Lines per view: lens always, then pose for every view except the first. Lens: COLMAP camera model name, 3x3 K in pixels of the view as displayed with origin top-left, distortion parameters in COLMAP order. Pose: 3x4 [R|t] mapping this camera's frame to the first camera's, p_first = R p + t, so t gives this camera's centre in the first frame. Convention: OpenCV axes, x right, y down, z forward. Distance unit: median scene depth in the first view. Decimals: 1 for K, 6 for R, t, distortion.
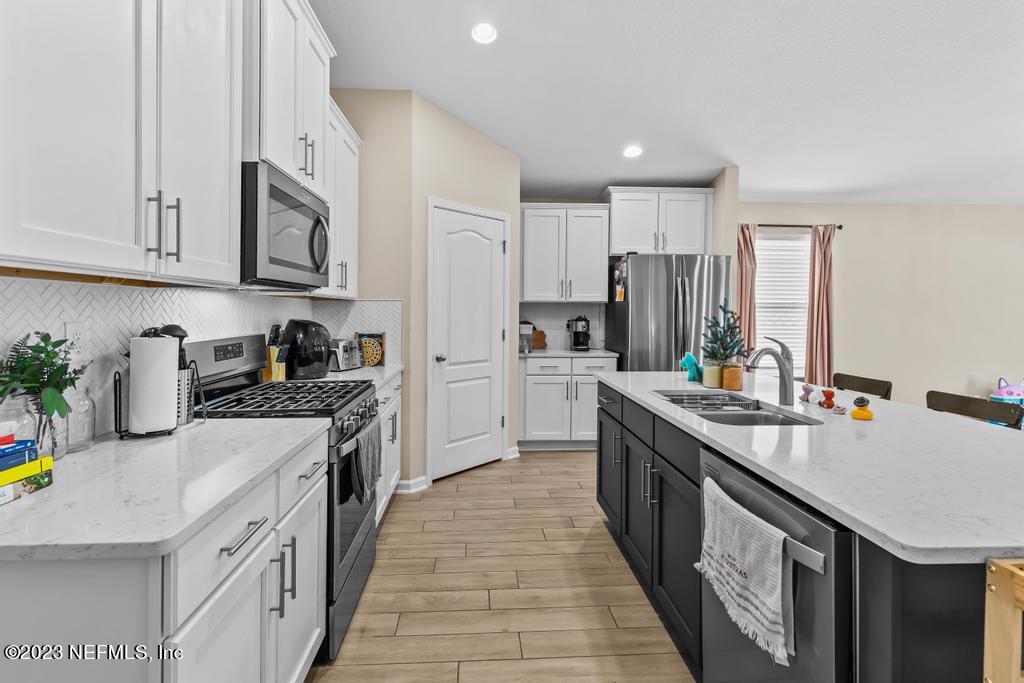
lens RADIAL K [[477.8, 0, 481.6], [0, 477.8, 317.7], [0, 0, 1]] dist [0.005621, 0.000077]
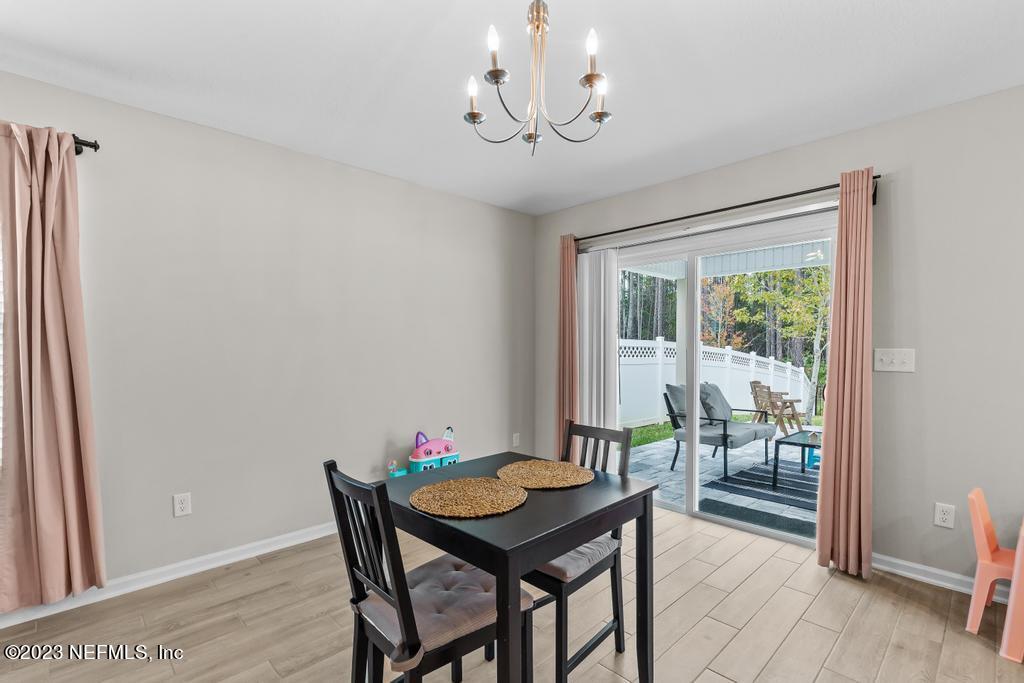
lens RADIAL K [[477.8, 0, 510.4], [0, 477.8, 370.5], [0, 0, 1]] dist [0.005621, 0.000077]
pose [[0.745393, -0.043090, 0.665231, 0.802531], [0.018253, 0.998854, 0.044247, 0.008793], [-0.666375, -0.020839, 0.745326, 0.441156]]
